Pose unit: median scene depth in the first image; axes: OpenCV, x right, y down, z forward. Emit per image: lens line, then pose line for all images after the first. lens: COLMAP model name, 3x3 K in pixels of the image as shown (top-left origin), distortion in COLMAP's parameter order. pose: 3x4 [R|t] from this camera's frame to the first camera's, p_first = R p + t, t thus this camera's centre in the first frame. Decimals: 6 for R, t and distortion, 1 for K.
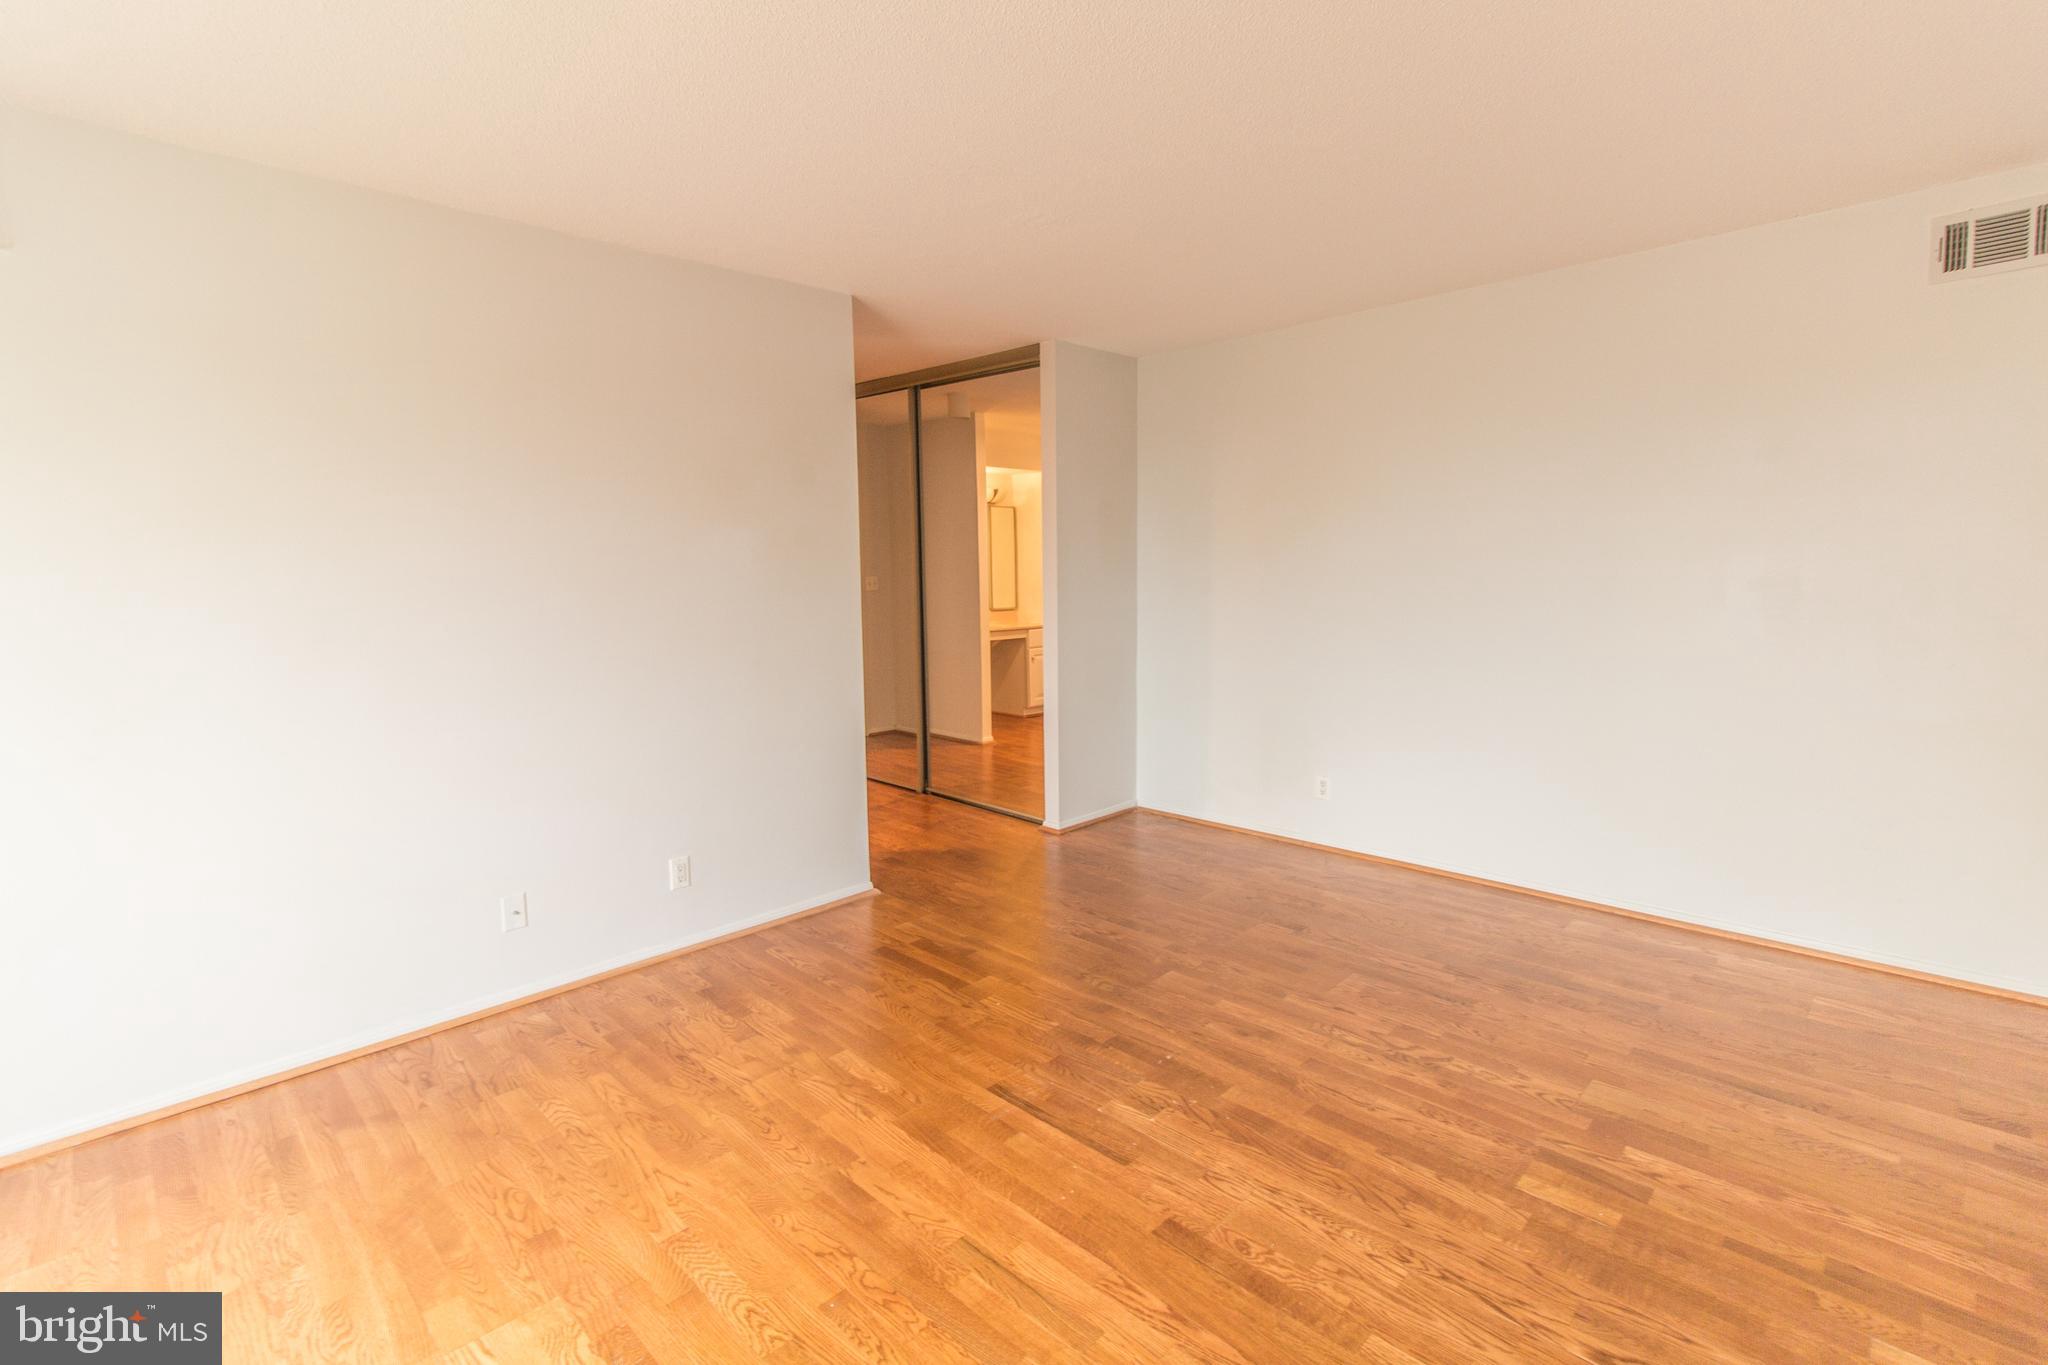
lens RADIAL K [[935.9, 0, 1019.6], [0, 935.9, 662.1], [0, 0, 1]] dist [-0.002007, 0.000428]
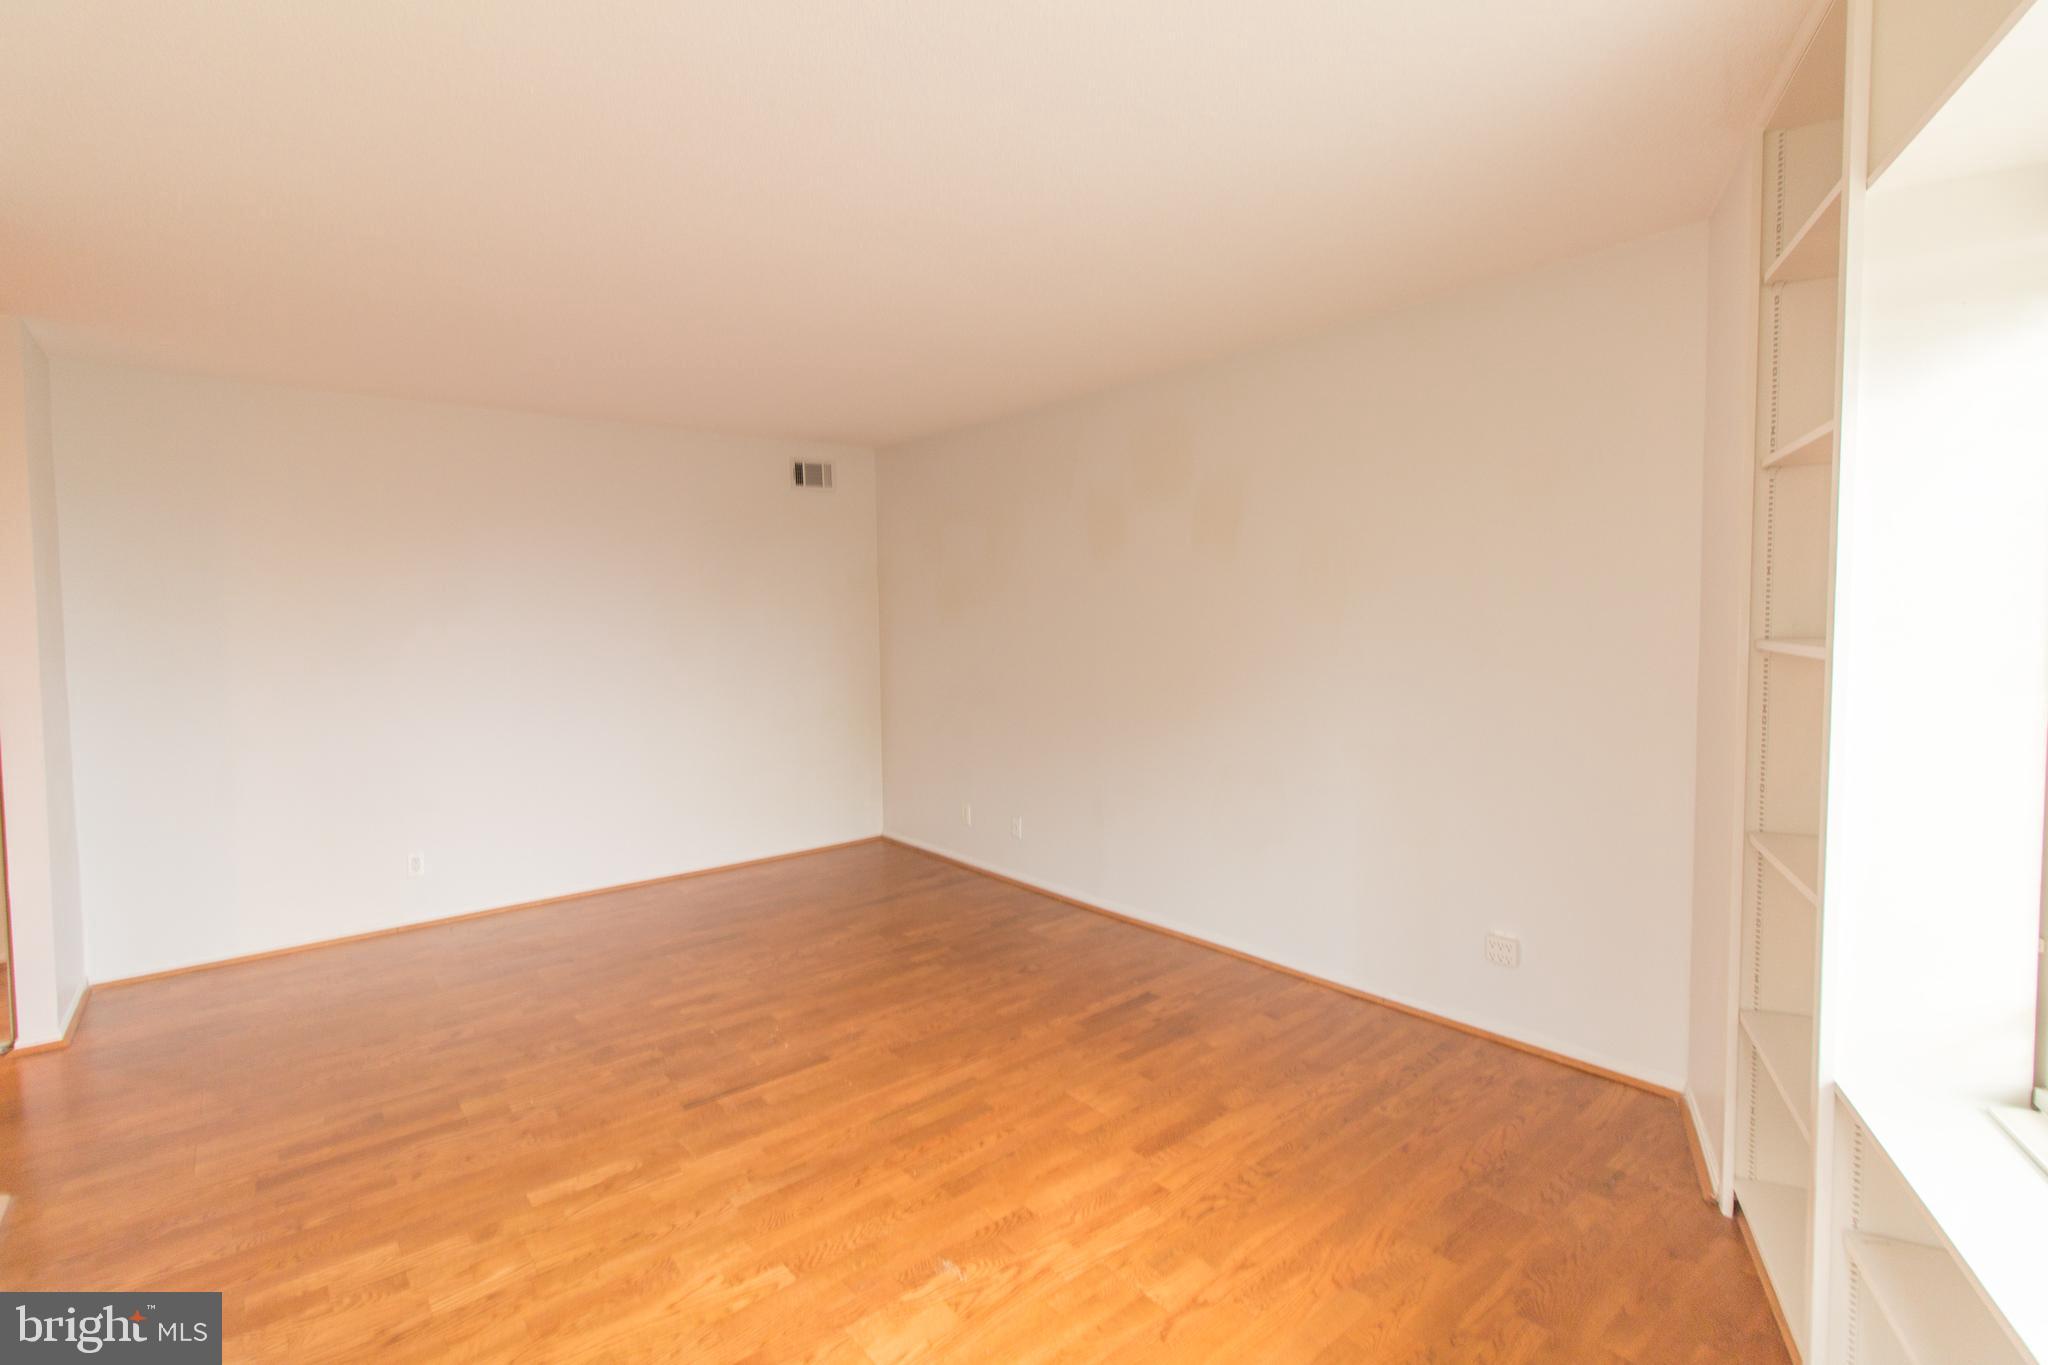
lens RADIAL K [[935.9, 0, 1019.6], [0, 935.9, 662.1], [0, 0, 1]] dist [-0.002007, 0.000428]
pose [[0.100251, -0.034523, 0.994363, -0.962424], [0.118266, 0.992726, 0.022542, -0.039627], [-0.987908, 0.115340, 0.103605, 0.394293]]
